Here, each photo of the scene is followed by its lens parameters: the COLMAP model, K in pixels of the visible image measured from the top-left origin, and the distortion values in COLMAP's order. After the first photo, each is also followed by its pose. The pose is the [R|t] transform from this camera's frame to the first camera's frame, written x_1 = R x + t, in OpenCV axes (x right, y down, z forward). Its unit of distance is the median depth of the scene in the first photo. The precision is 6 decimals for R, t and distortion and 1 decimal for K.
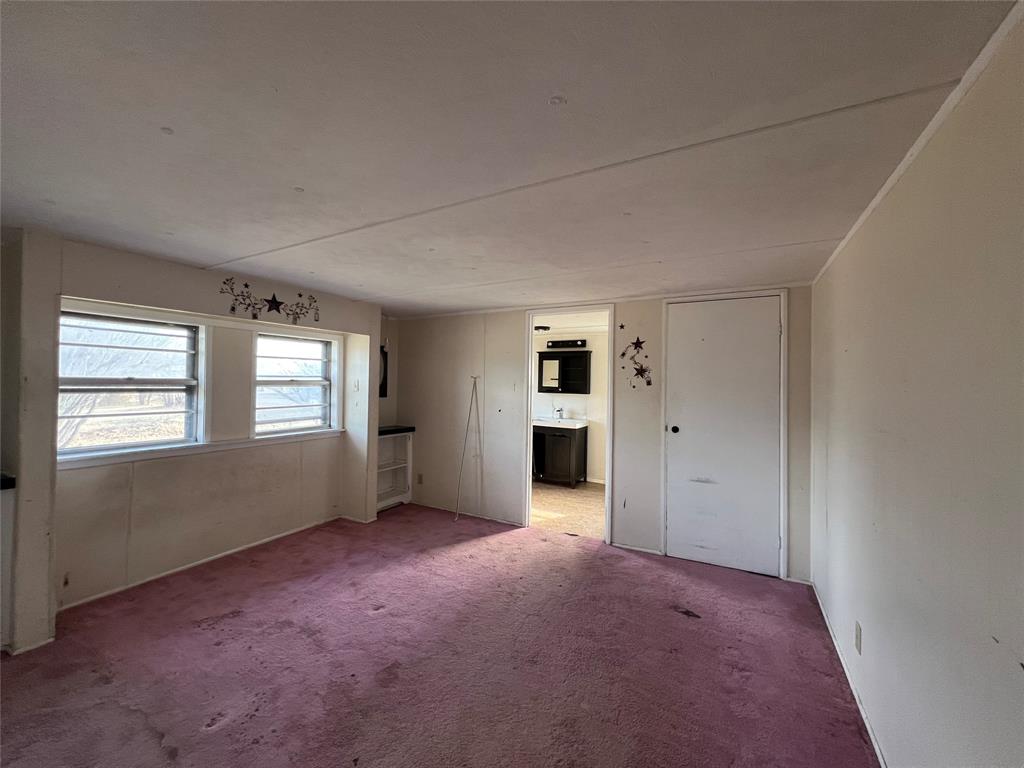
lens RADIAL K [[408.6, 0, 511.9], [0, 408.6, 380.4], [0, 0, 1]] dist [0.000012, 0.000001]
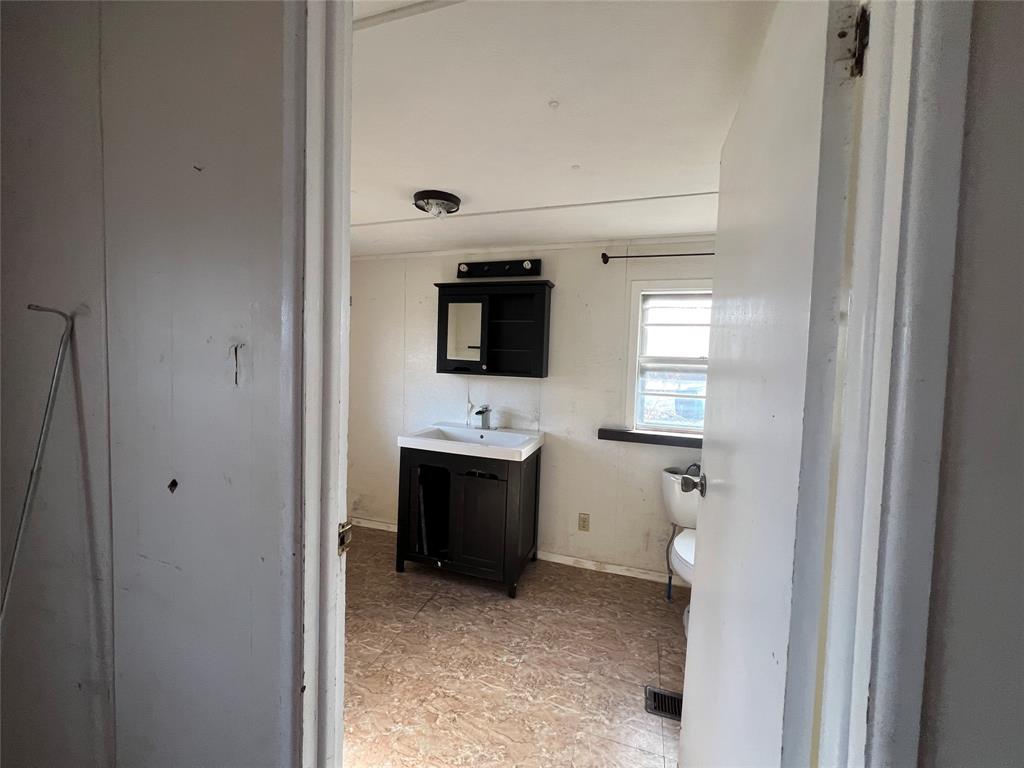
lens RADIAL K [[410.8, 0, 509.1], [0, 410.8, 377.7], [0, 0, 1]] dist [0.000768, 0.000073]
pose [[0.983321, 0.003960, 0.181836, 0.061533], [-0.014658, 0.998236, 0.057529, 0.007432], [-0.181287, -0.059235, 0.981645, 0.538687]]
